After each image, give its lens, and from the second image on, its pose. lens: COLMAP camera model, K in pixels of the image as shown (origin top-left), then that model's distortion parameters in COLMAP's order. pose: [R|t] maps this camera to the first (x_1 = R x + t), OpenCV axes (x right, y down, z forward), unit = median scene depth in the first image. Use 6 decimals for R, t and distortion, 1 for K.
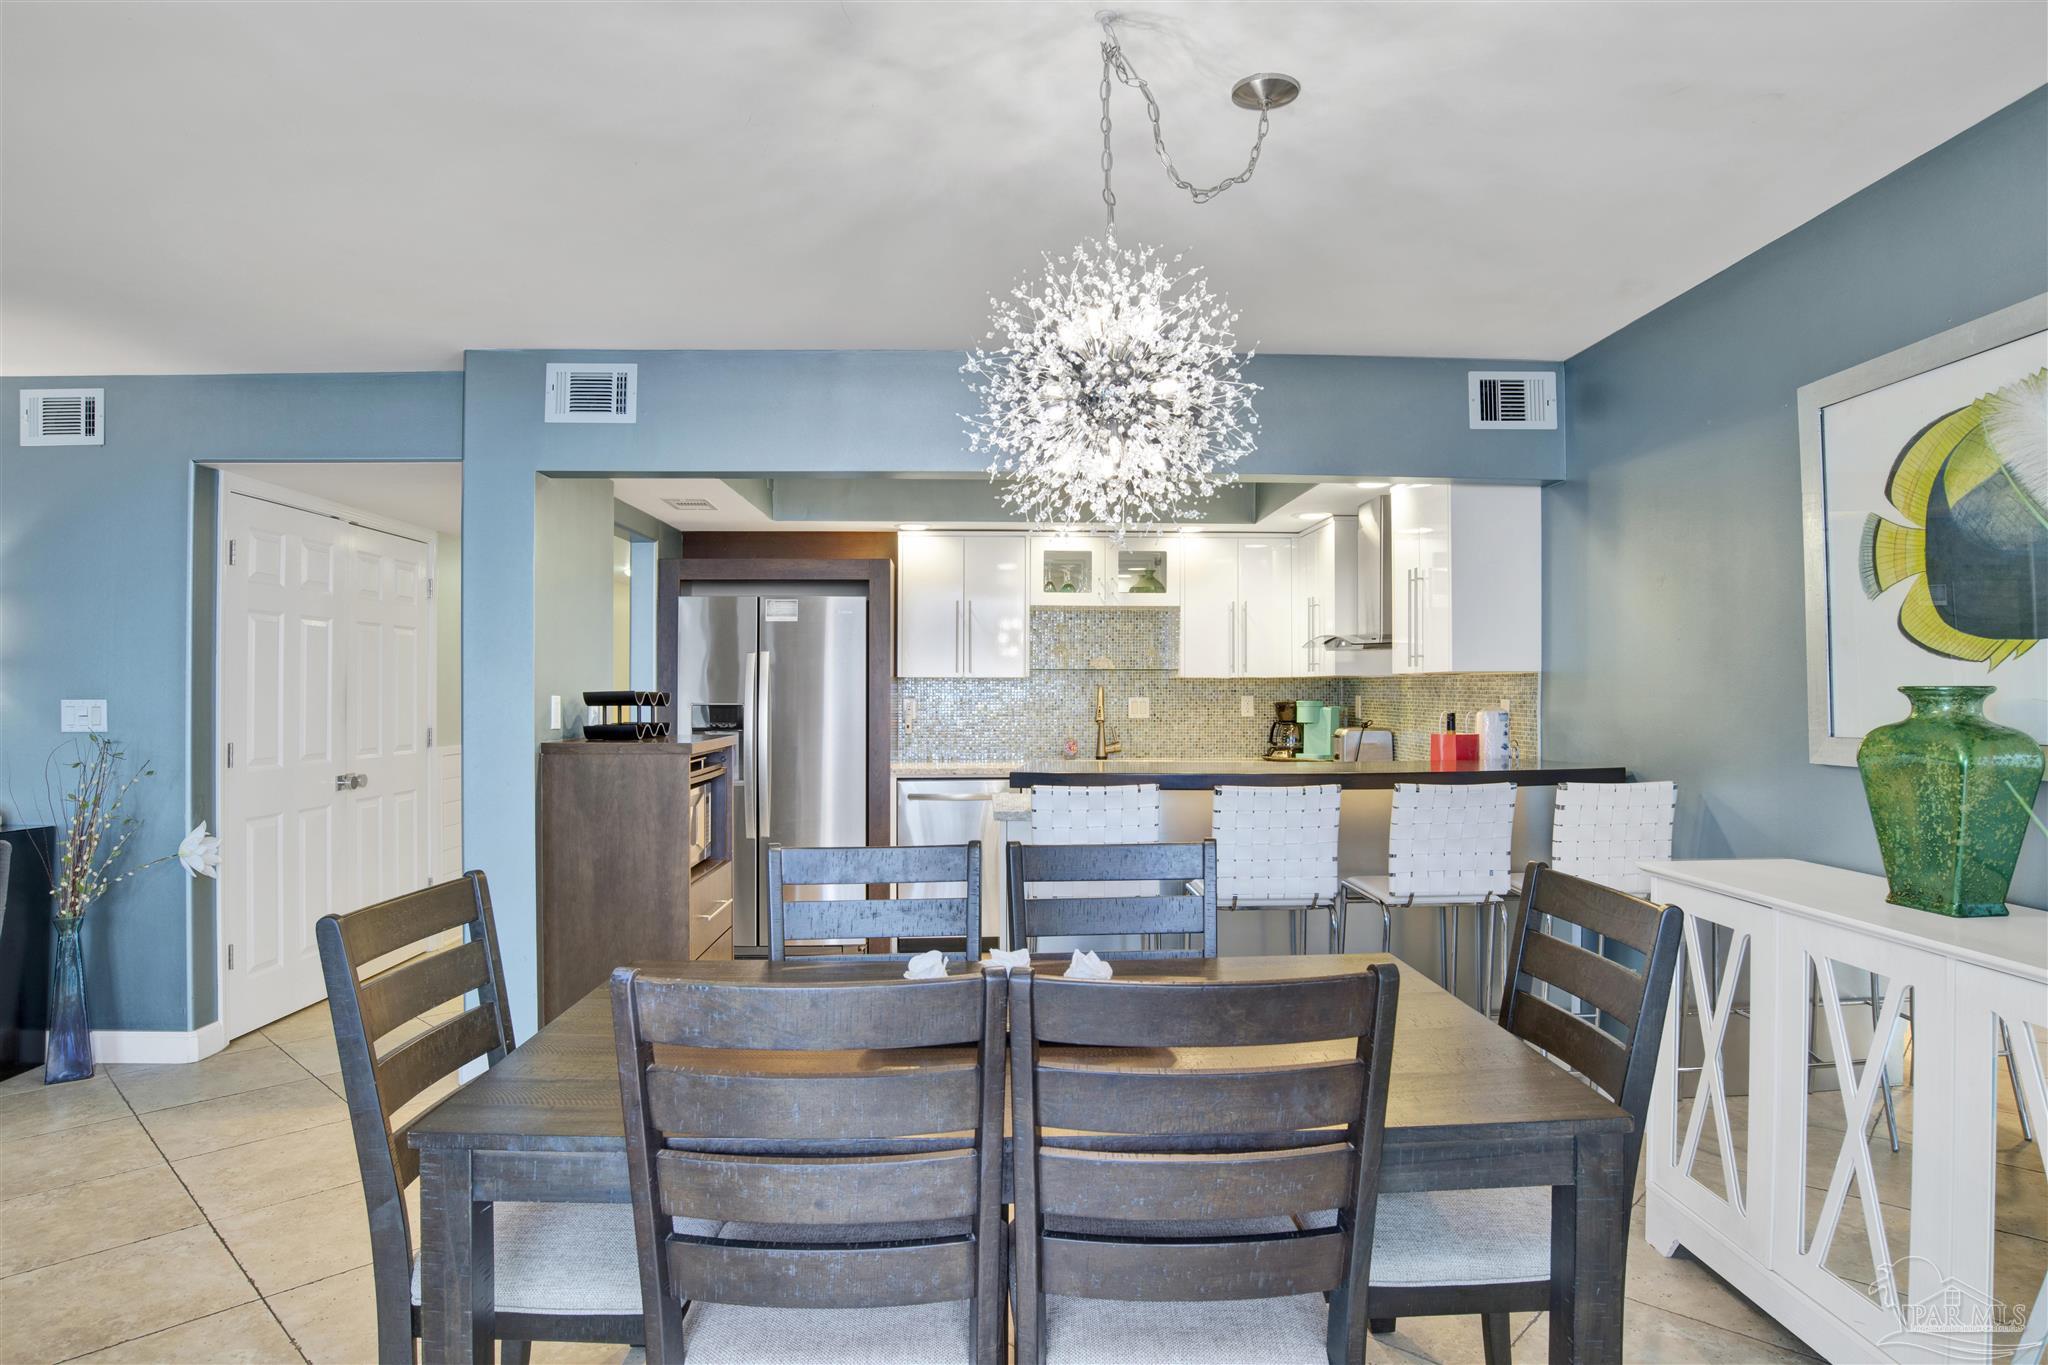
lens RADIAL K [[1152.5, 0, 1024.0], [0, 1152.5, 682.5], [0, 0, 1]] dist [-0.055831, 0.000270]
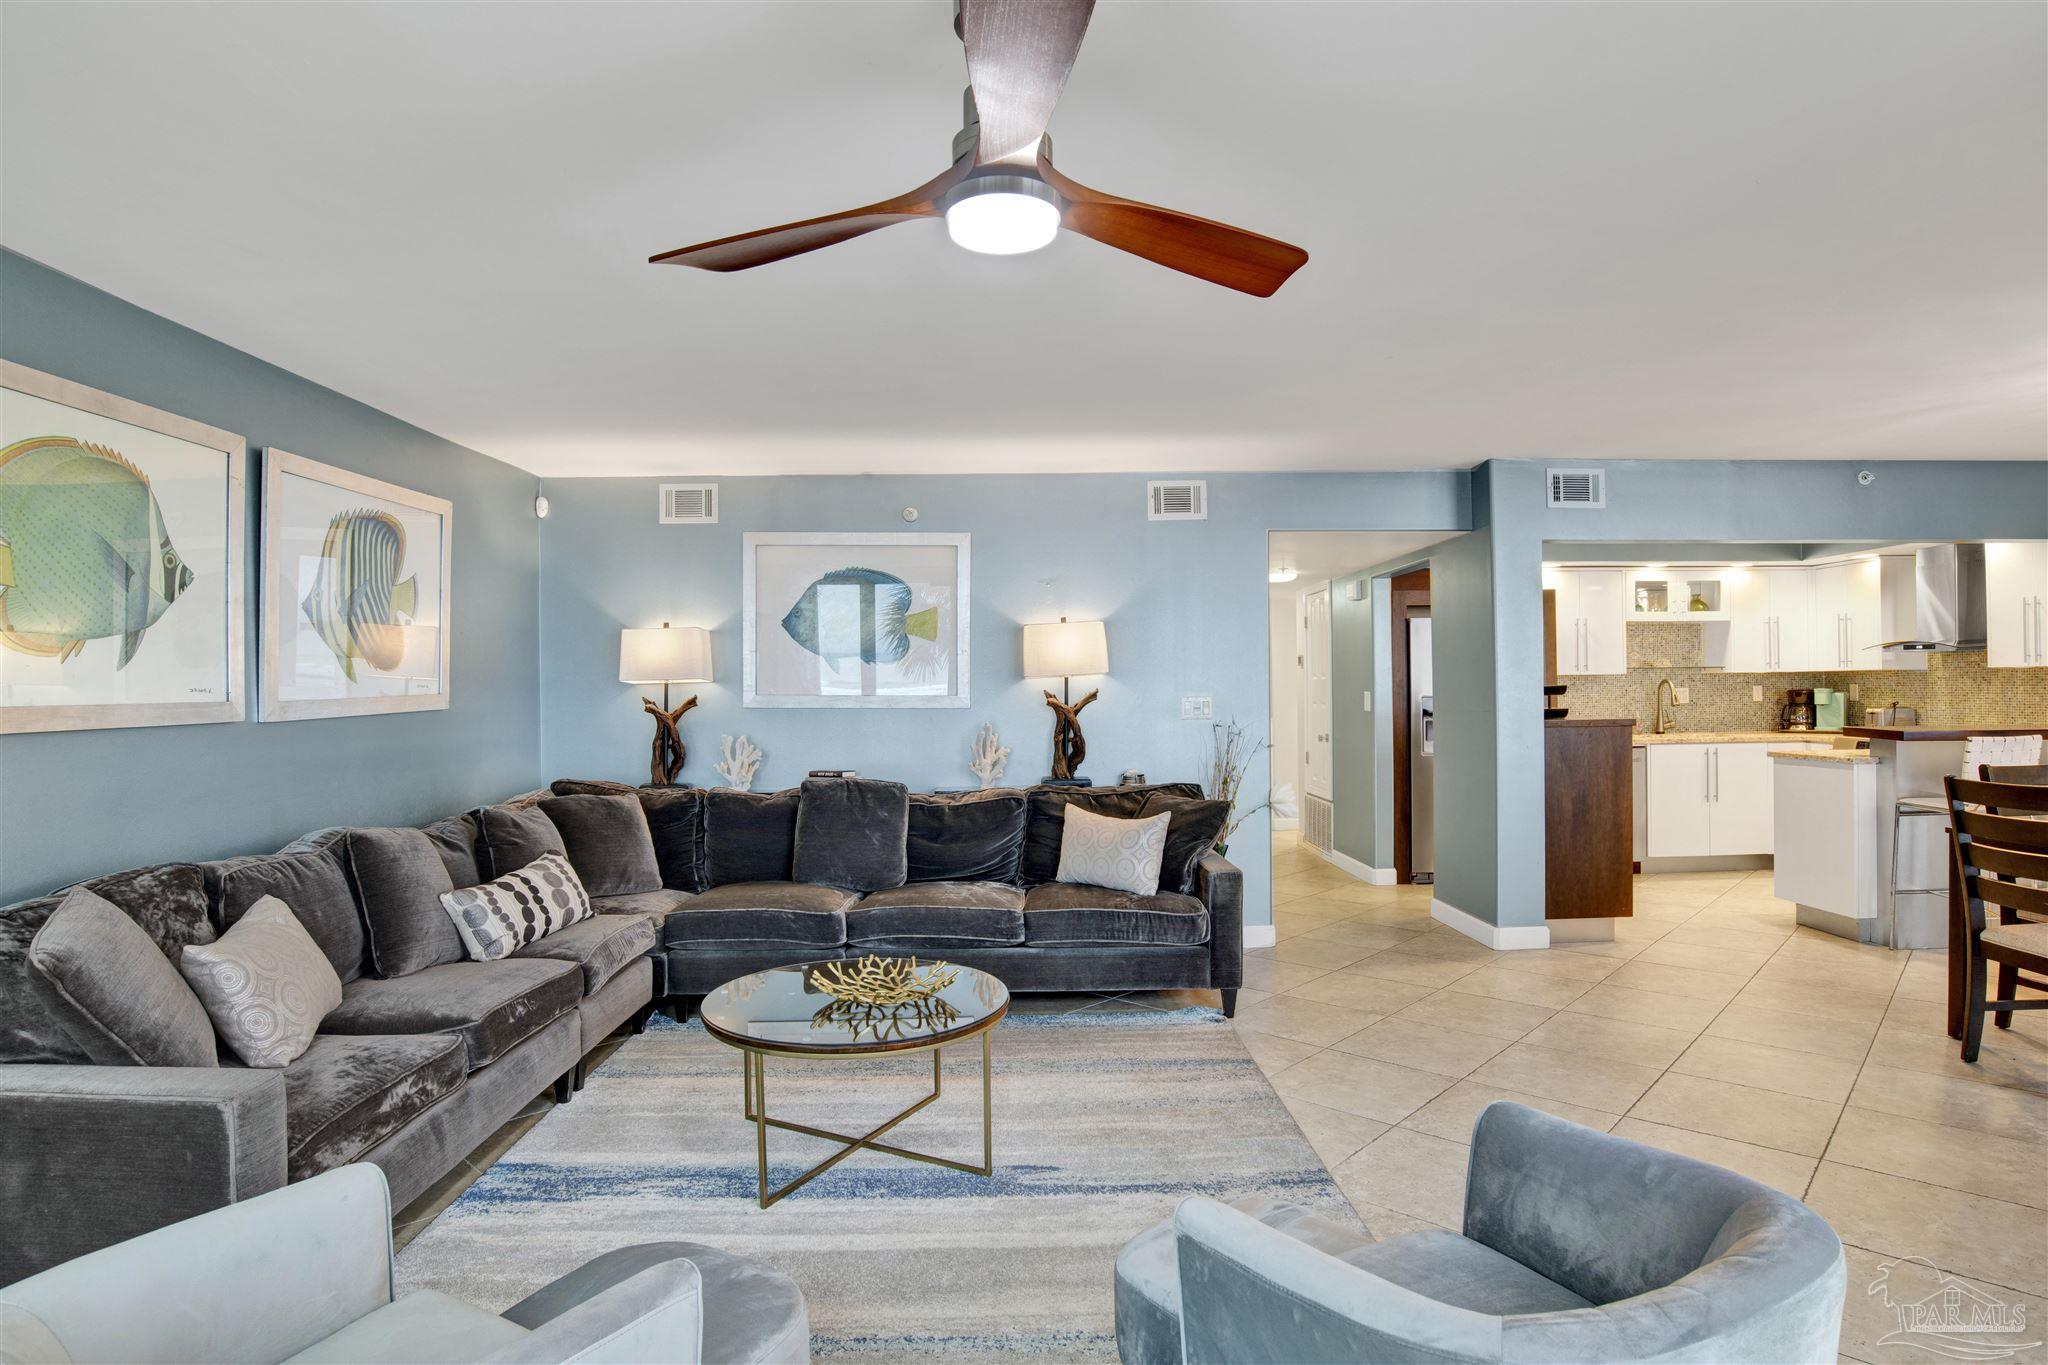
lens RADIAL K [[1086.4, 0, 1024.0], [0, 1086.4, 682.5], [0, 0, 1]] dist [-0.074887, 0.029496]
pose [[0.999856, -0.013428, -0.010331, -1.060616], [0.013422, 0.999910, -0.000617, -0.004798], [0.010339, 0.000479, 0.999946, -0.404092]]
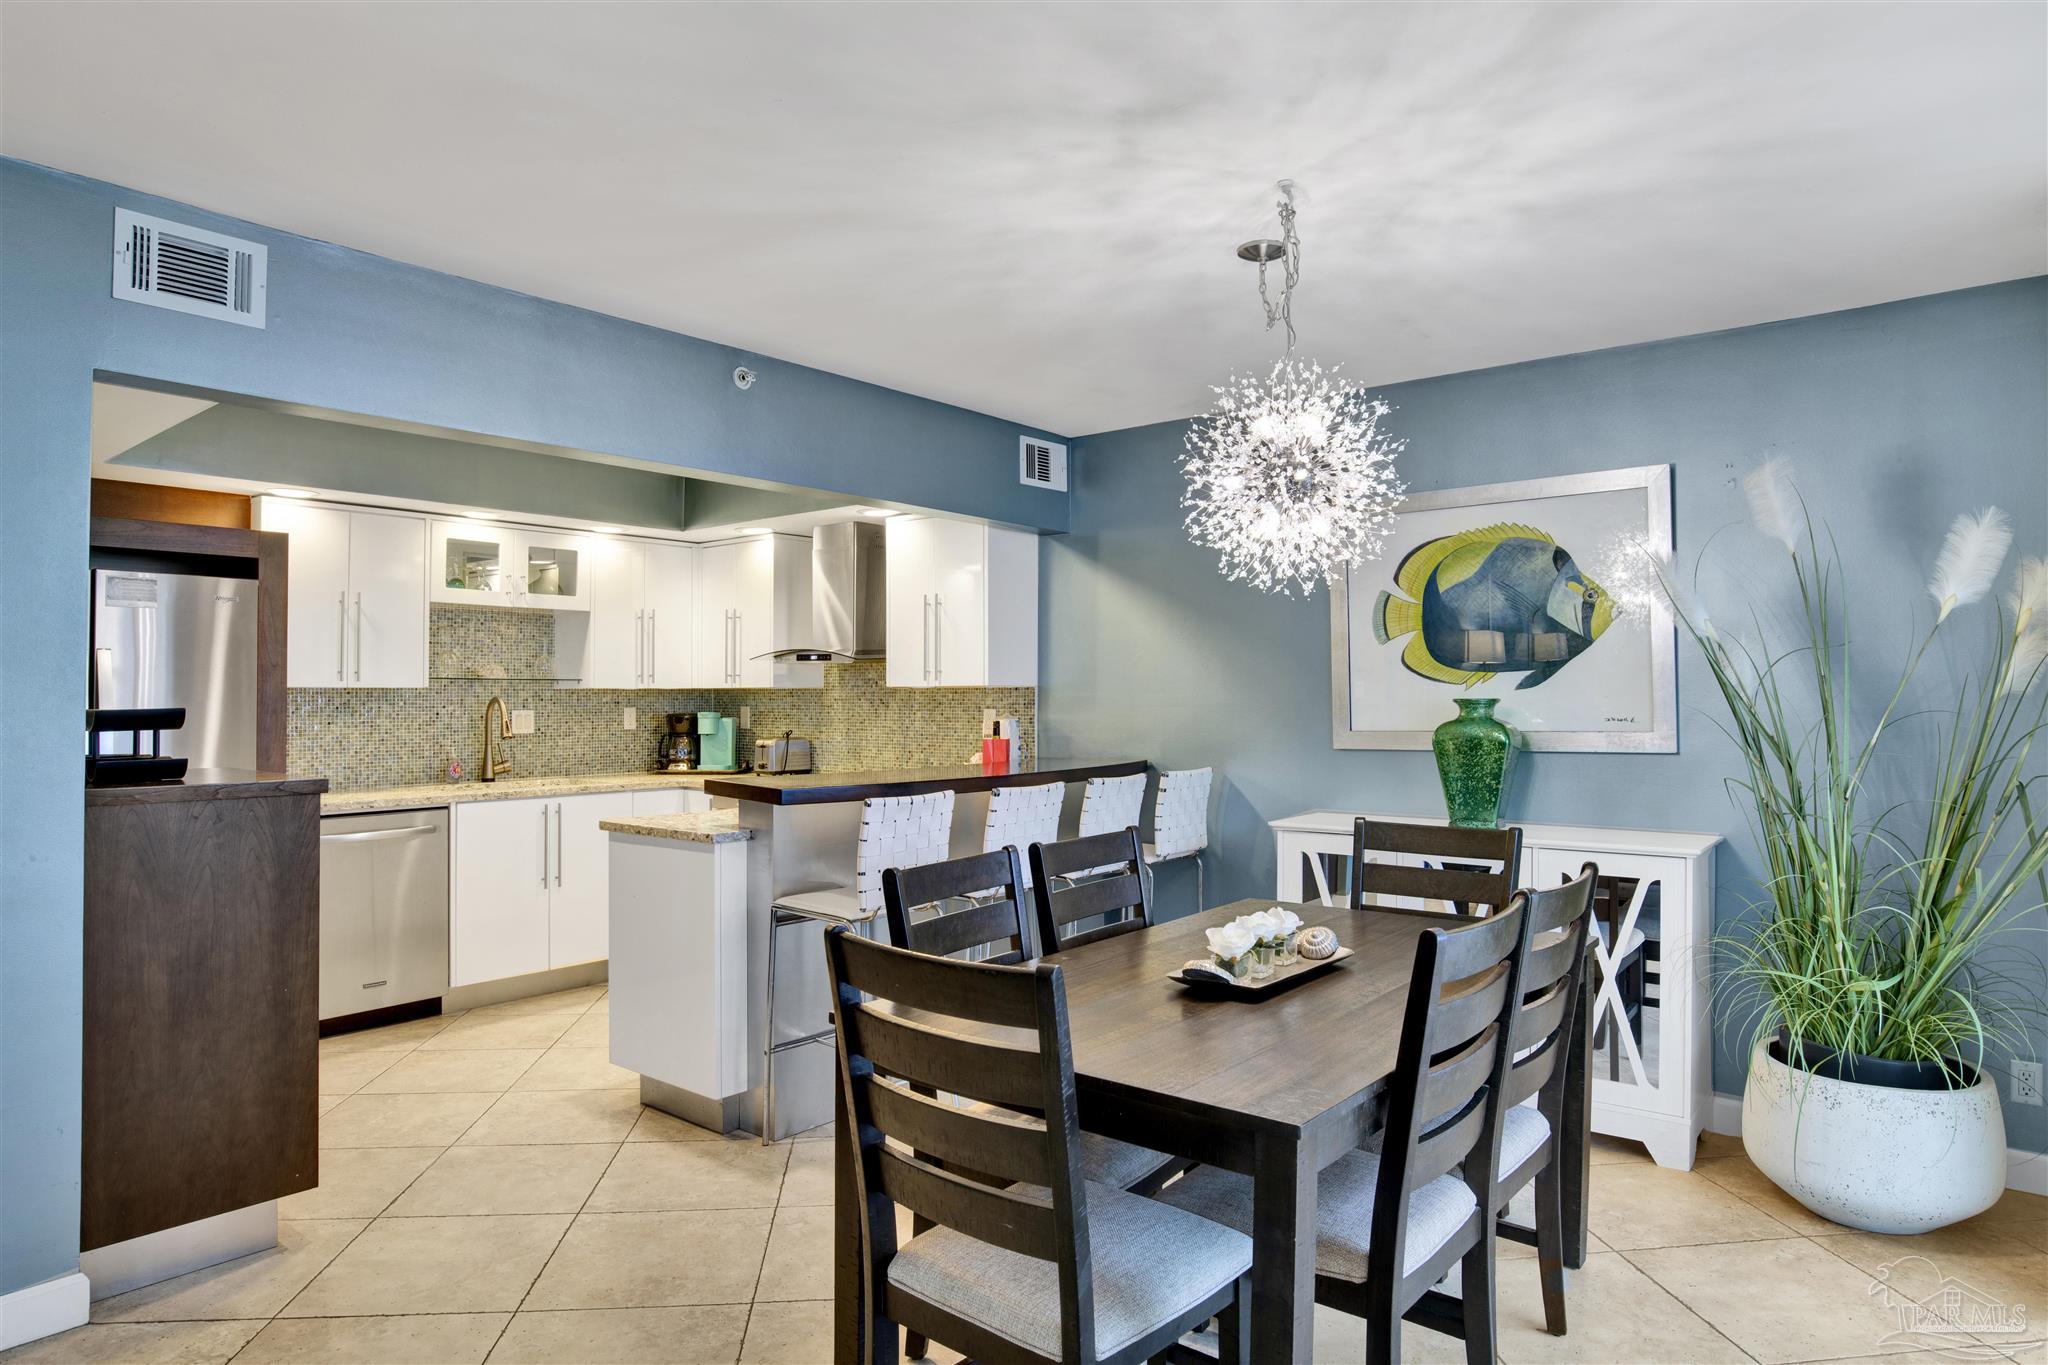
lens RADIAL K [[1209.4, 0, 1024.0], [0, 1209.4, 682.5], [0, 0, 1]] dist [-0.056728, 0.001486]
pose [[0.653745, 0.006995, 0.756683, -0.560320], [-0.001770, 0.999969, -0.007715, -0.003327], [-0.756713, 0.003704, 0.653737, 0.162788]]
